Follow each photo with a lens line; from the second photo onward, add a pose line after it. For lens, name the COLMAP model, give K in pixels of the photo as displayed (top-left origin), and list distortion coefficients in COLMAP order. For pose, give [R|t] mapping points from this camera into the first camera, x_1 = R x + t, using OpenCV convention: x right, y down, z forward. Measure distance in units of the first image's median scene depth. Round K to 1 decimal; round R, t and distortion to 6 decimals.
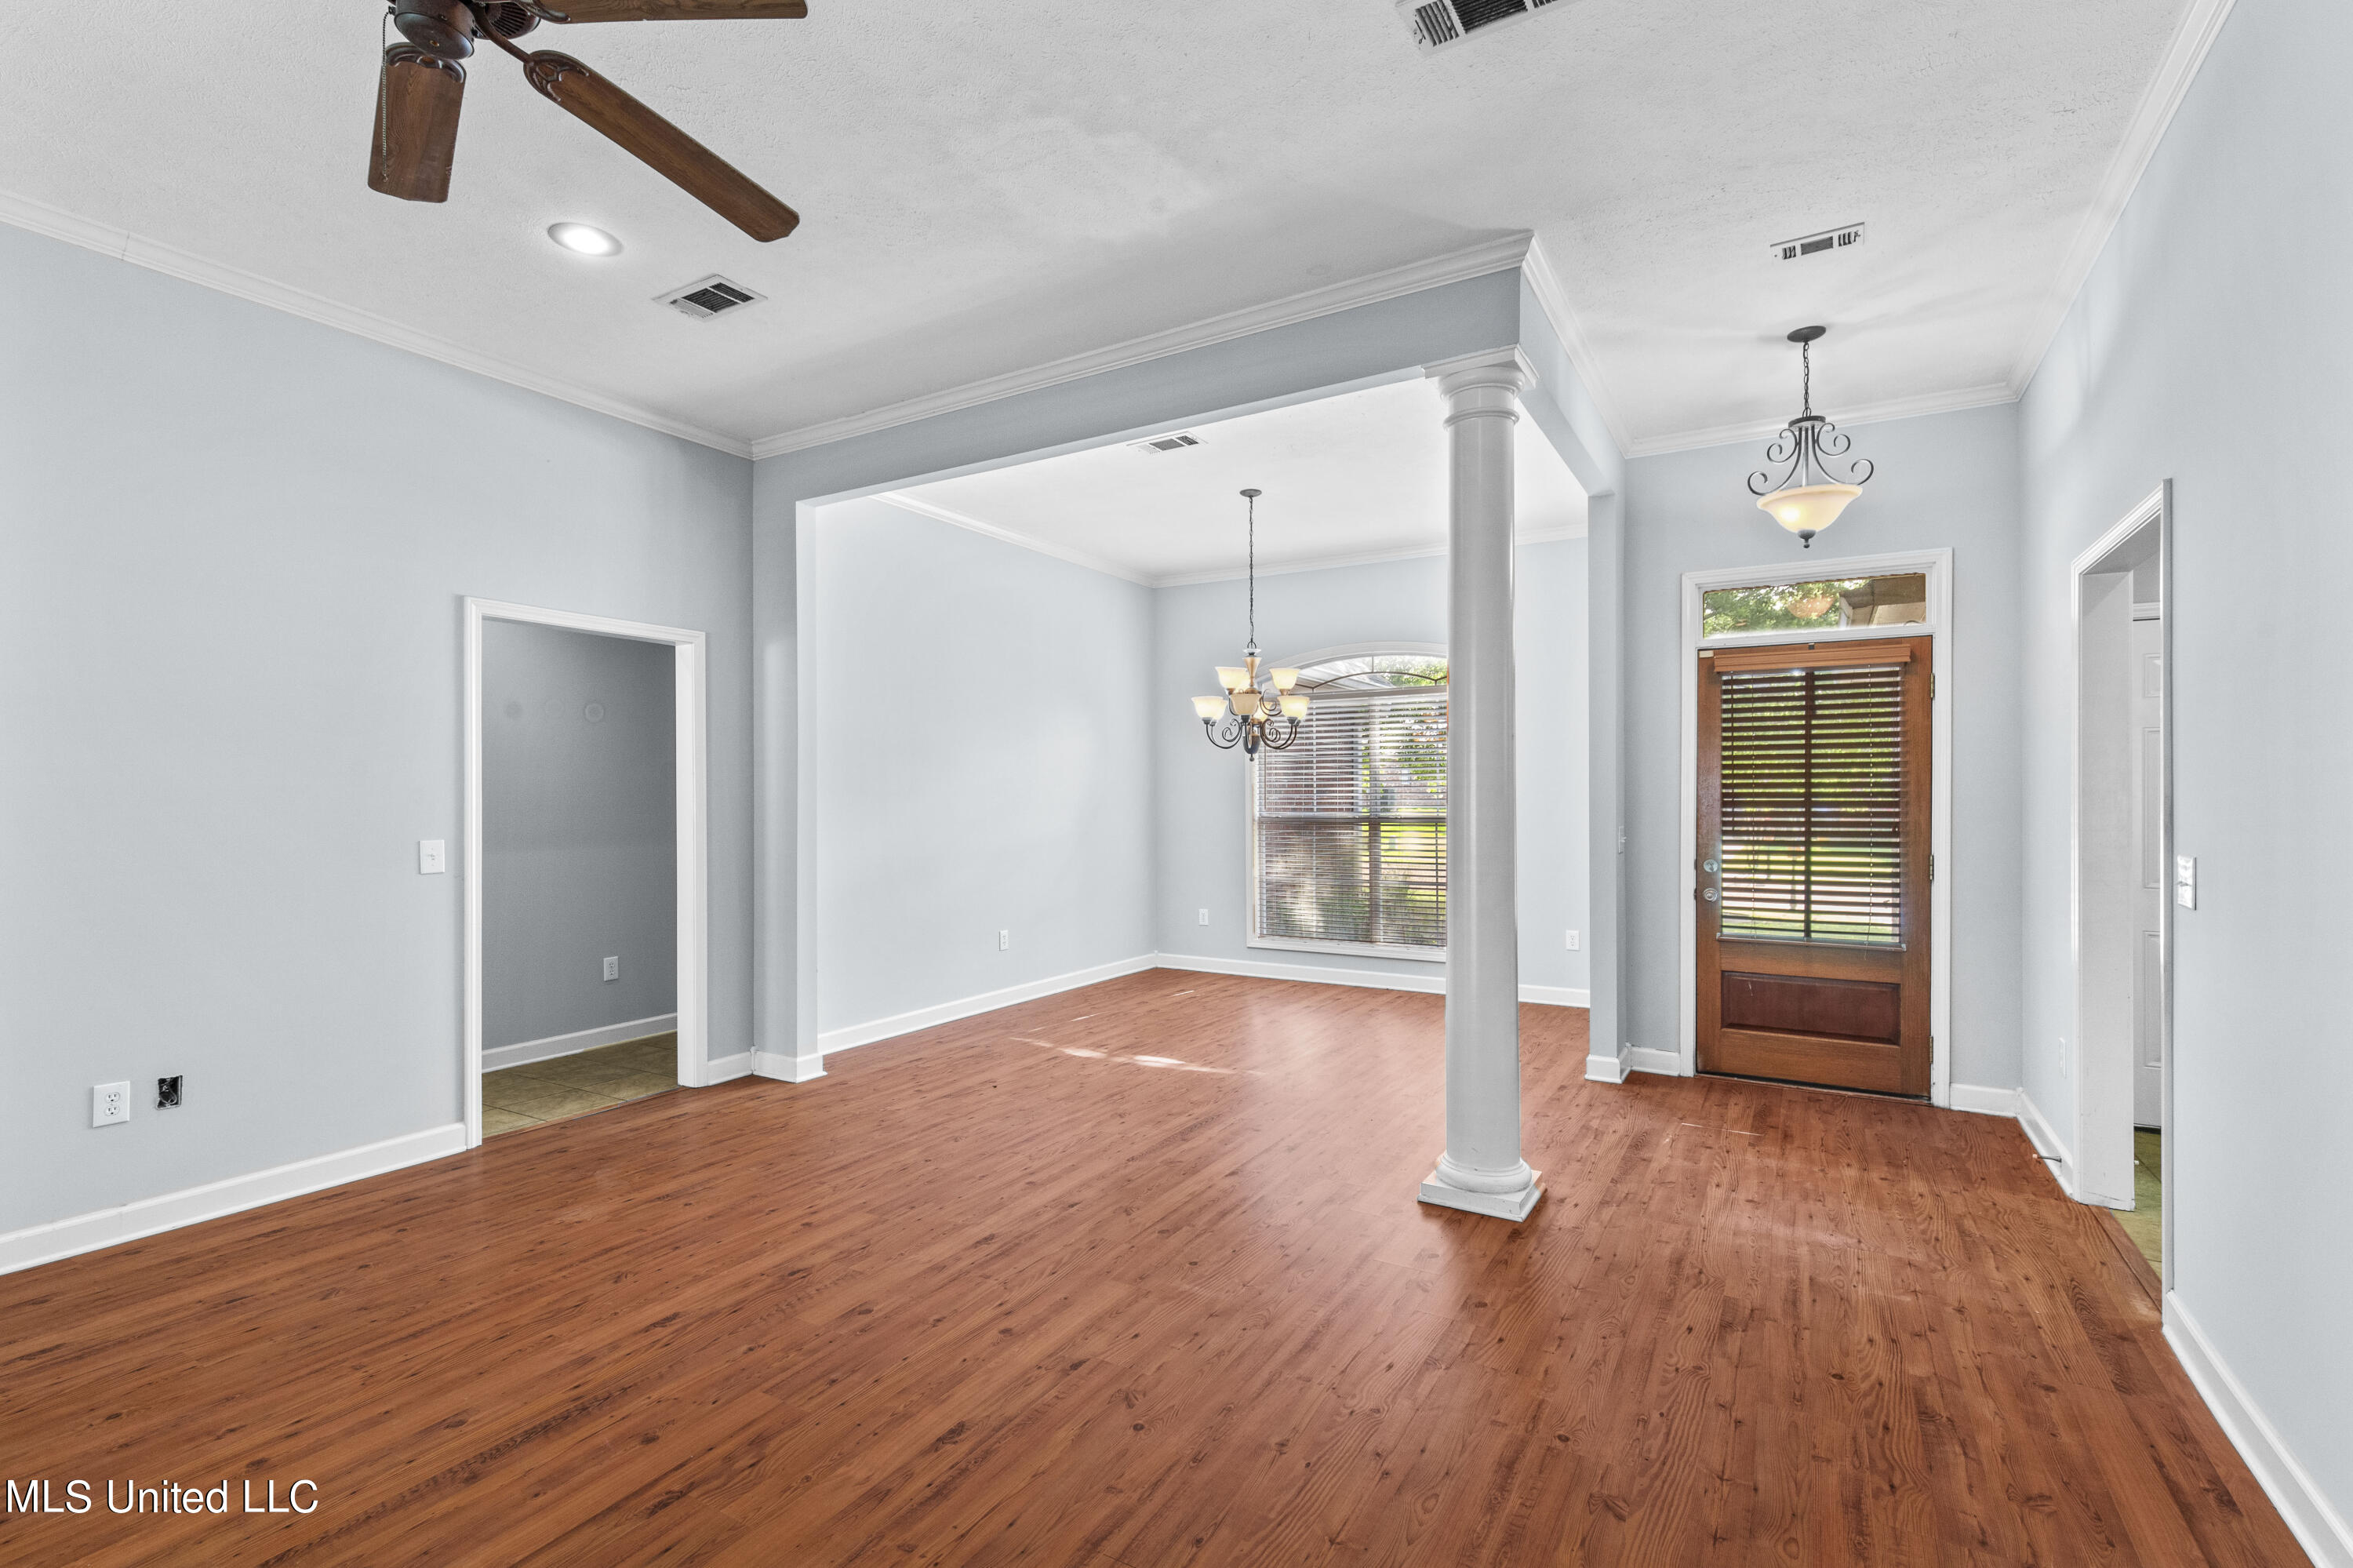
lens RADIAL K [[1071.4, 0, 1139.2], [0, 1071.4, 795.9], [0, 0, 1]] dist [0.009046, -0.002299]
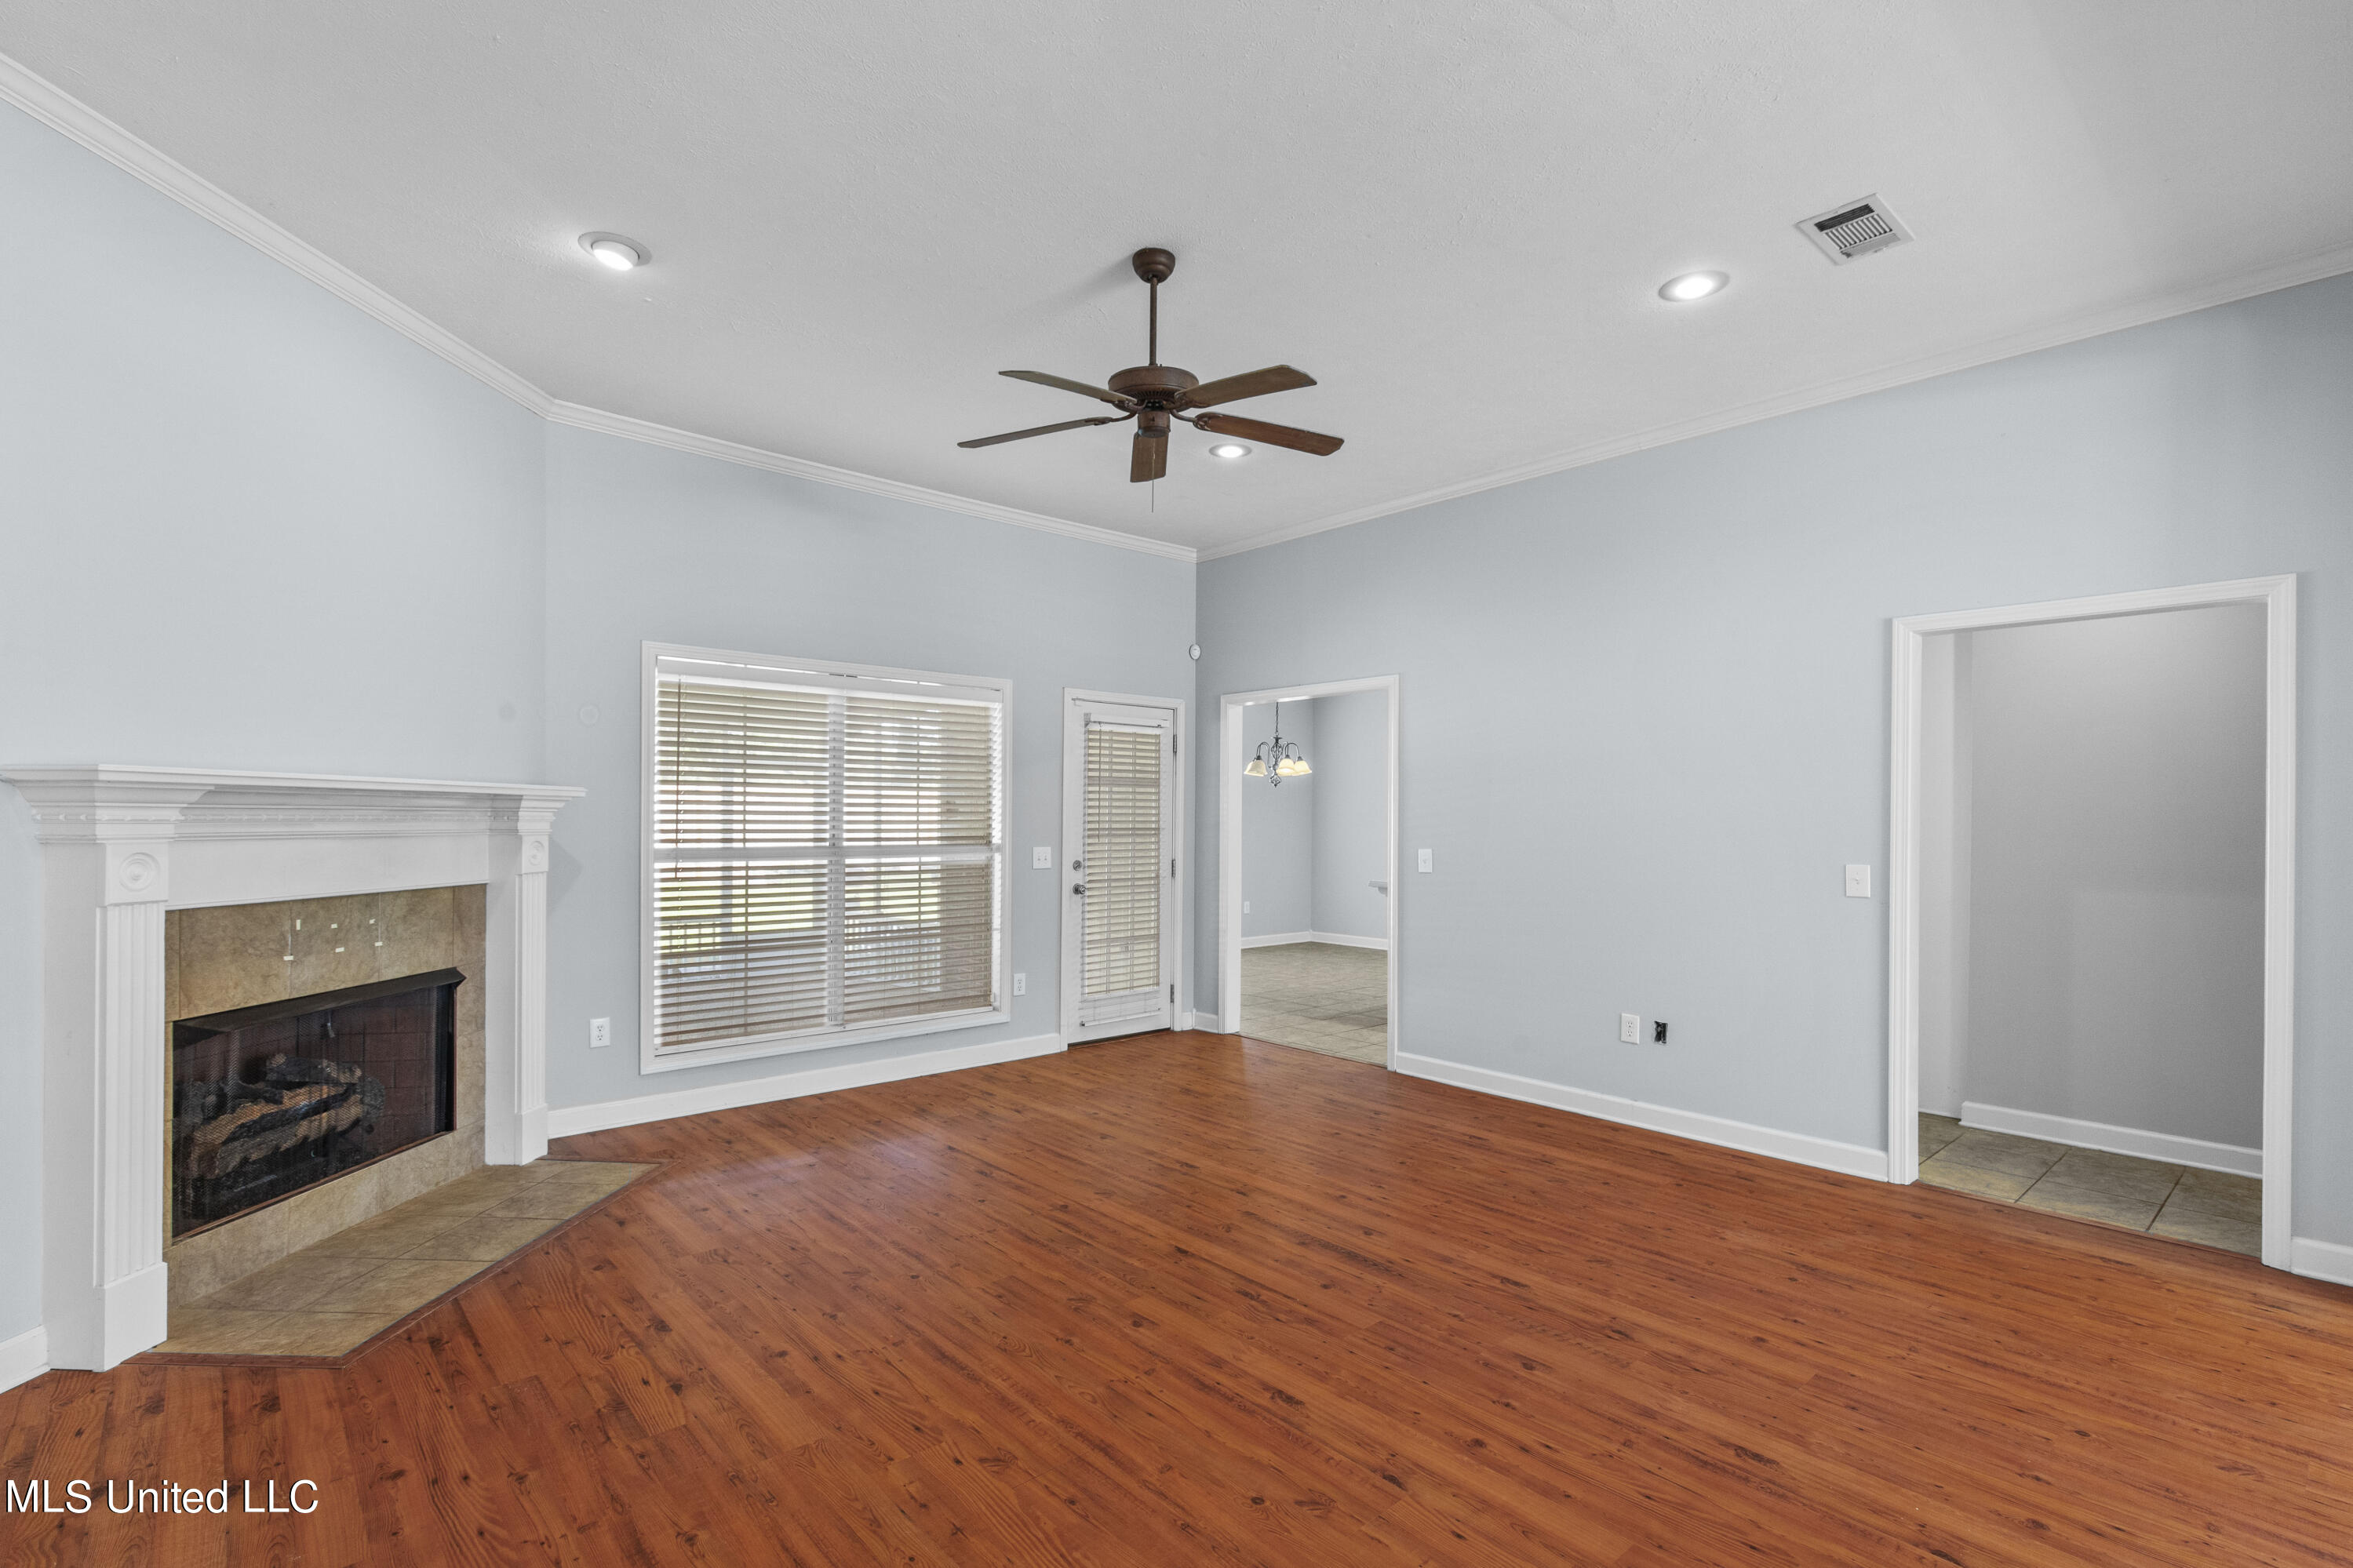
lens RADIAL K [[1071.2, 0, 1181.4], [0, 1071.2, 816.1], [0, 0, 1]] dist [0.009046, -0.002299]
pose [[-0.277492, -0.000920, -0.960727, 0.647748], [-0.006541, 0.999978, 0.000931, -0.001991], [0.960706, 0.006543, -0.277492, 0.849216]]
